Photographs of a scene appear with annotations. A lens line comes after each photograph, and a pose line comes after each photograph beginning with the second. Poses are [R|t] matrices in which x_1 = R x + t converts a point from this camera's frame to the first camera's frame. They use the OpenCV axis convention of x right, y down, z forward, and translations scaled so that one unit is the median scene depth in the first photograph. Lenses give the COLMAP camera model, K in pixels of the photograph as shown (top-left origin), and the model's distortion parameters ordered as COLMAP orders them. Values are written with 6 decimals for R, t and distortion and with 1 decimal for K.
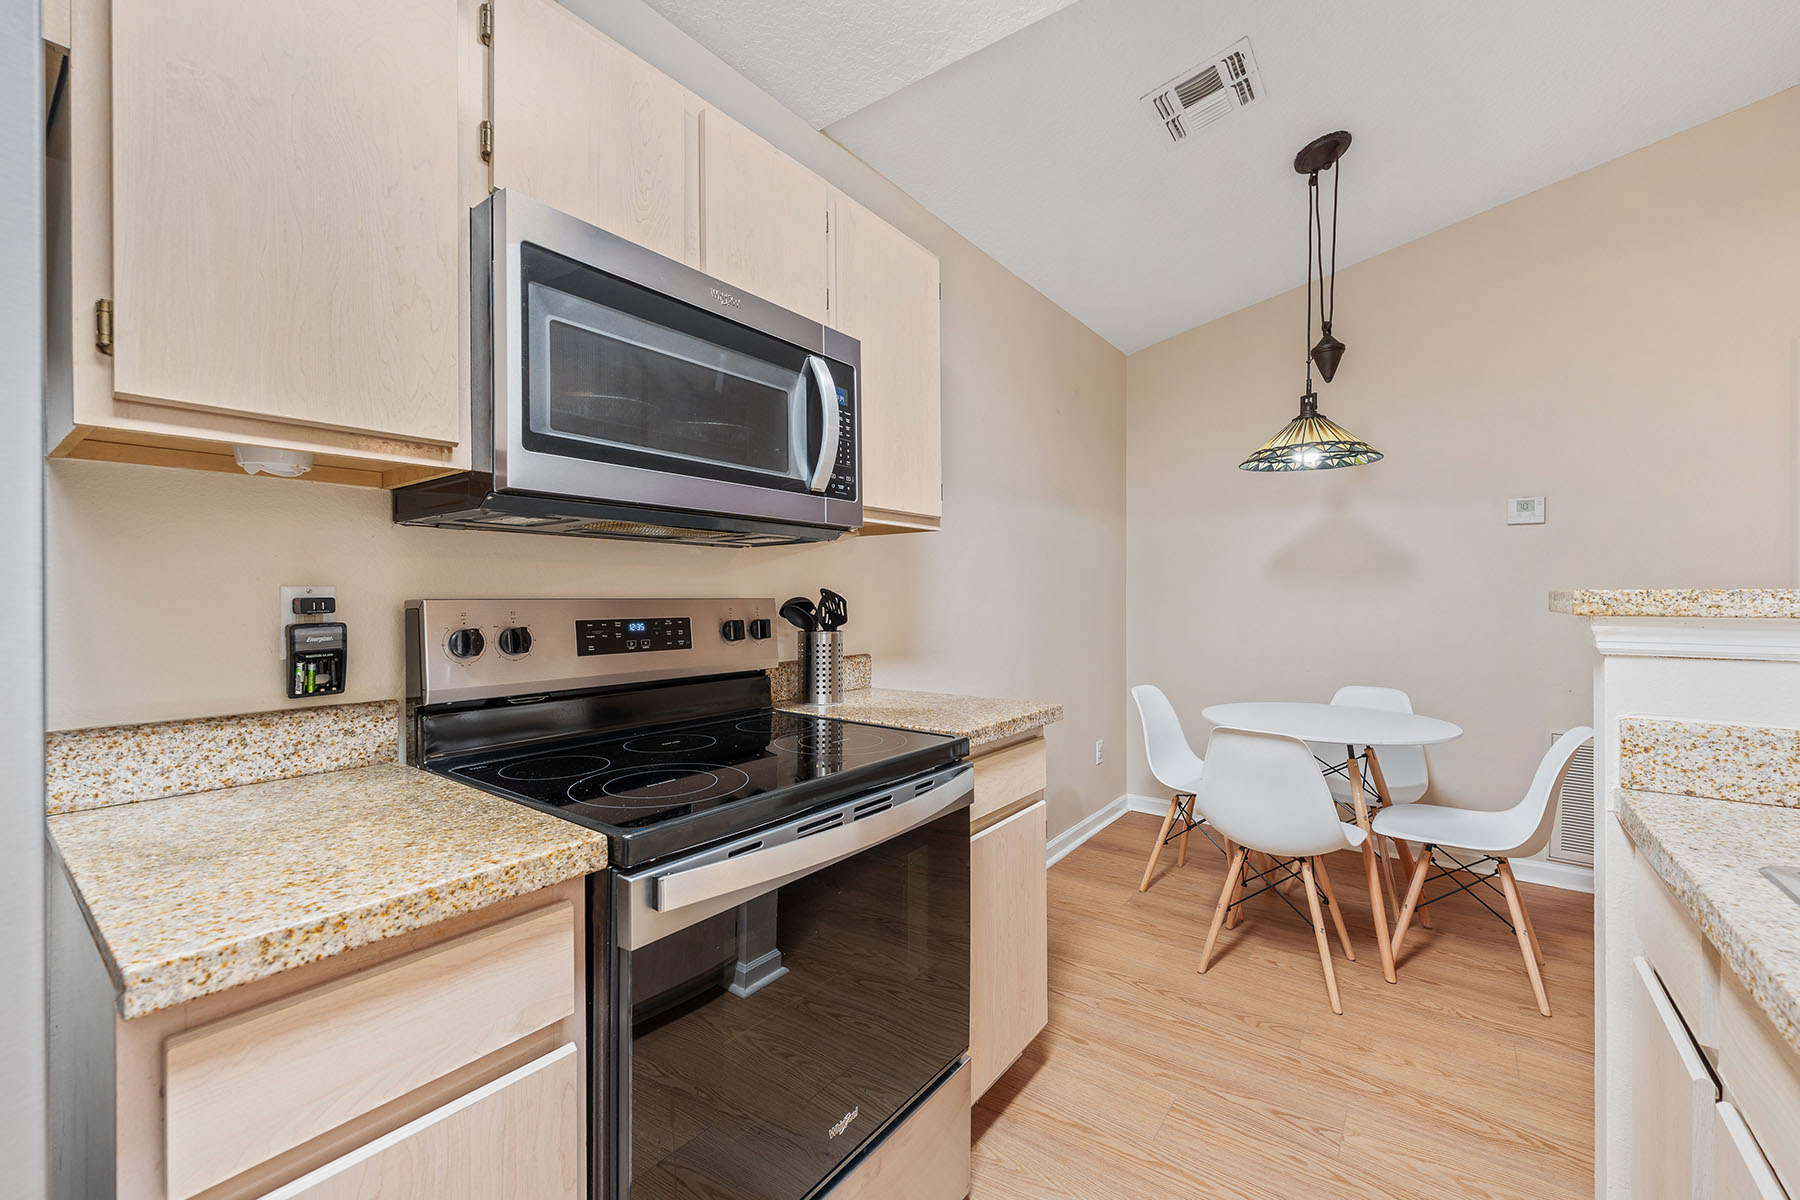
lens RADIAL K [[725.4, 0, 896.1], [0, 725.4, 593.9], [0, 0, 1]] dist [0.000590, 0.000181]
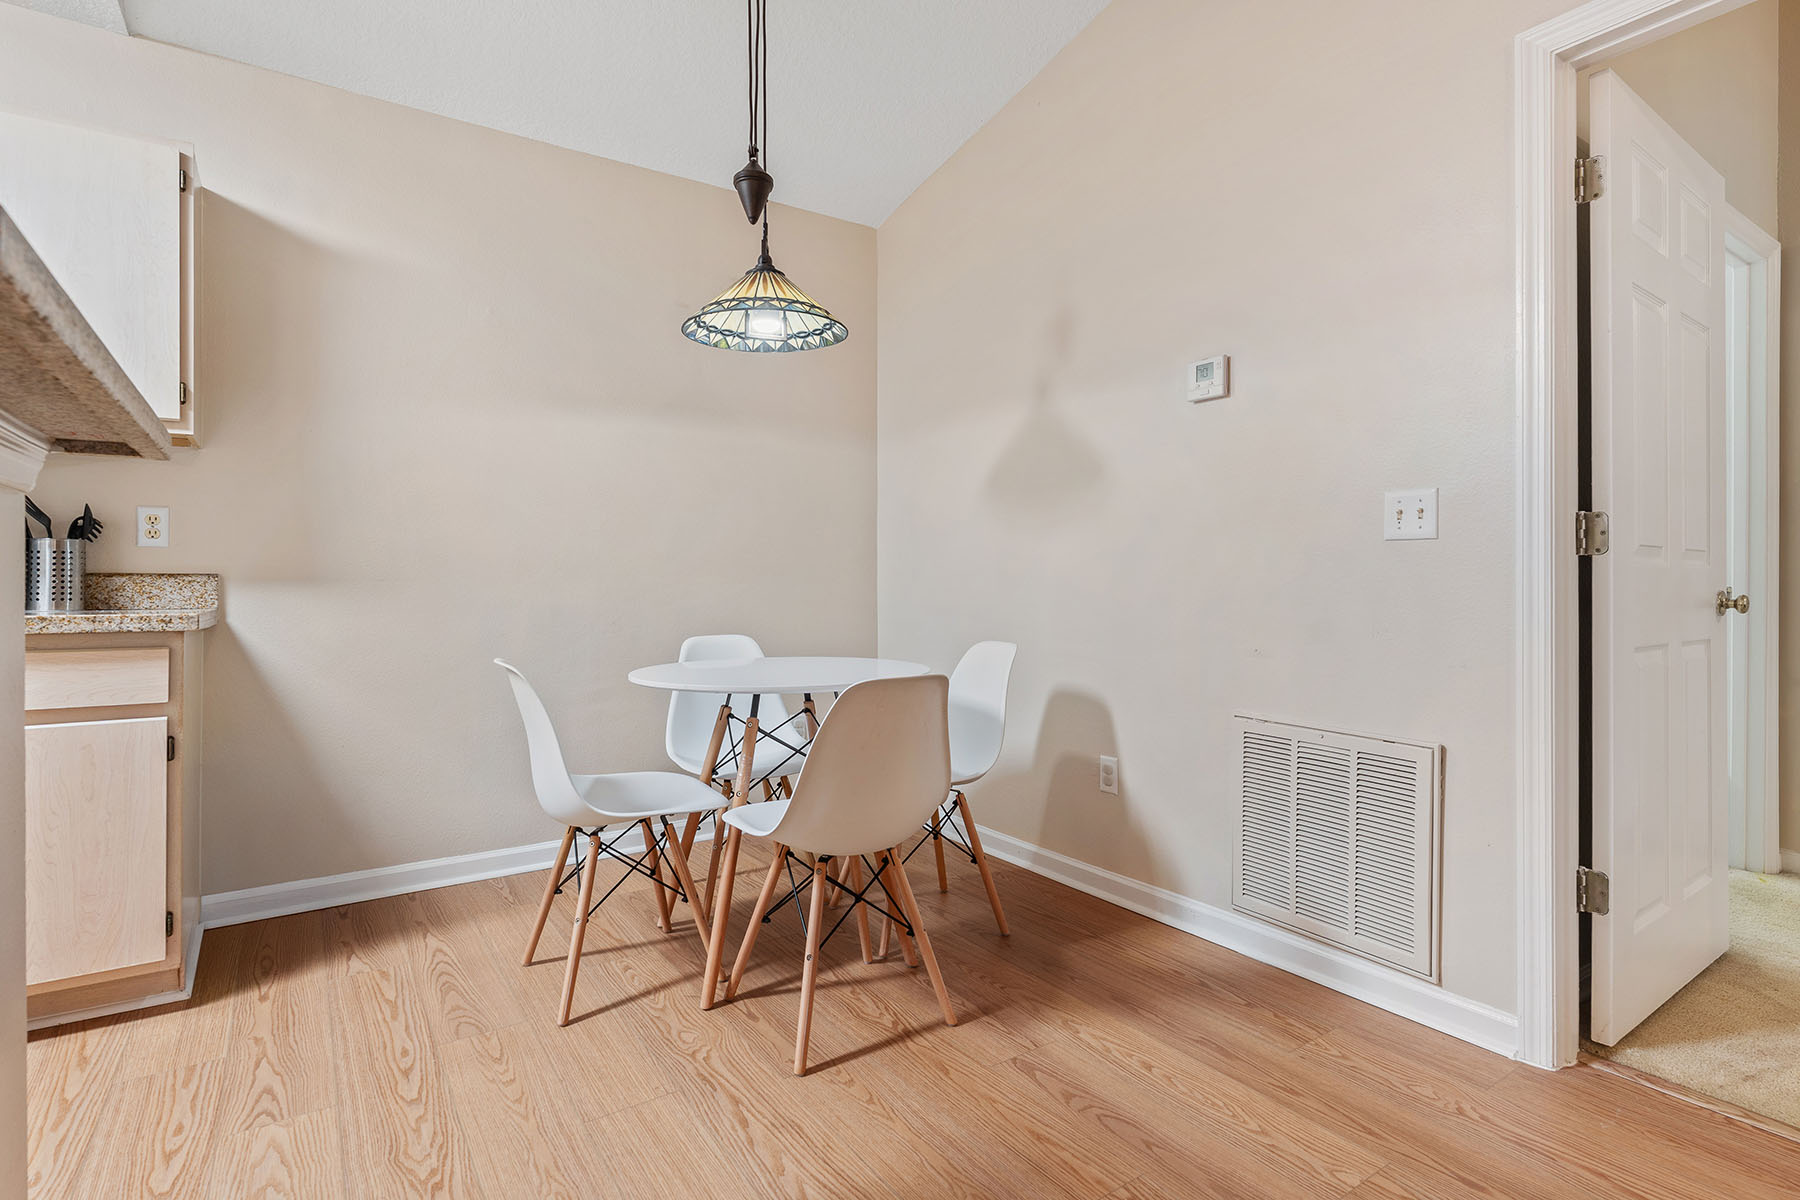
lens RADIAL K [[885.0, 0, 877.6], [0, 885.0, 582.7], [0, 0, 1]] dist [0.004824, 0.001855]
pose [[0.943354, 0.002979, -0.331774, 1.213399], [-0.000347, 0.999968, 0.007993, 0.089641], [0.331787, -0.007425, 0.943325, 0.207847]]
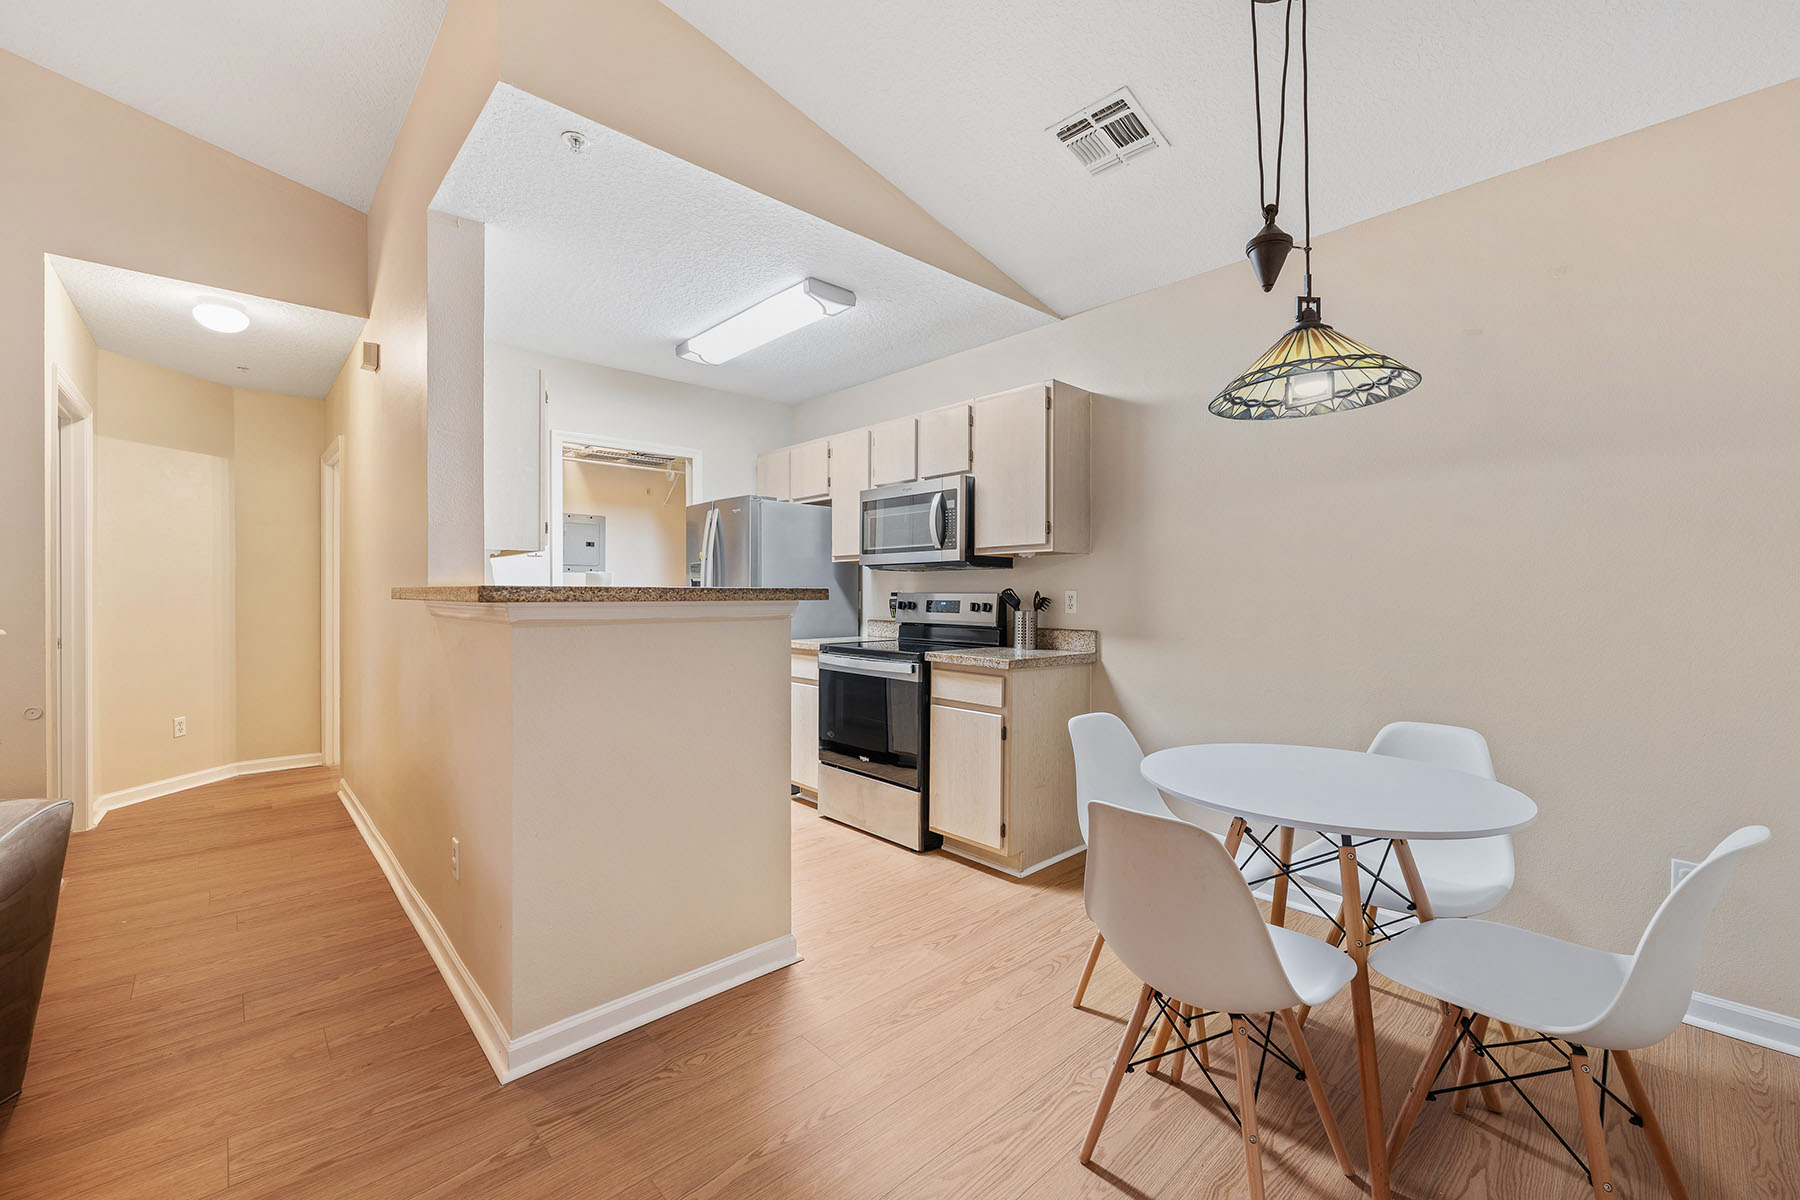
lens RADIAL K [[728.0, 0, 918.9], [0, 728.0, 595.6], [0, 0, 1]] dist [0.000722, 0.000268]
pose [[-0.161220, 0.006897, -0.986894, 1.597551], [0.007303, 0.999957, 0.005795, -0.001031], [0.986892, -0.006273, -0.161263, 0.927326]]
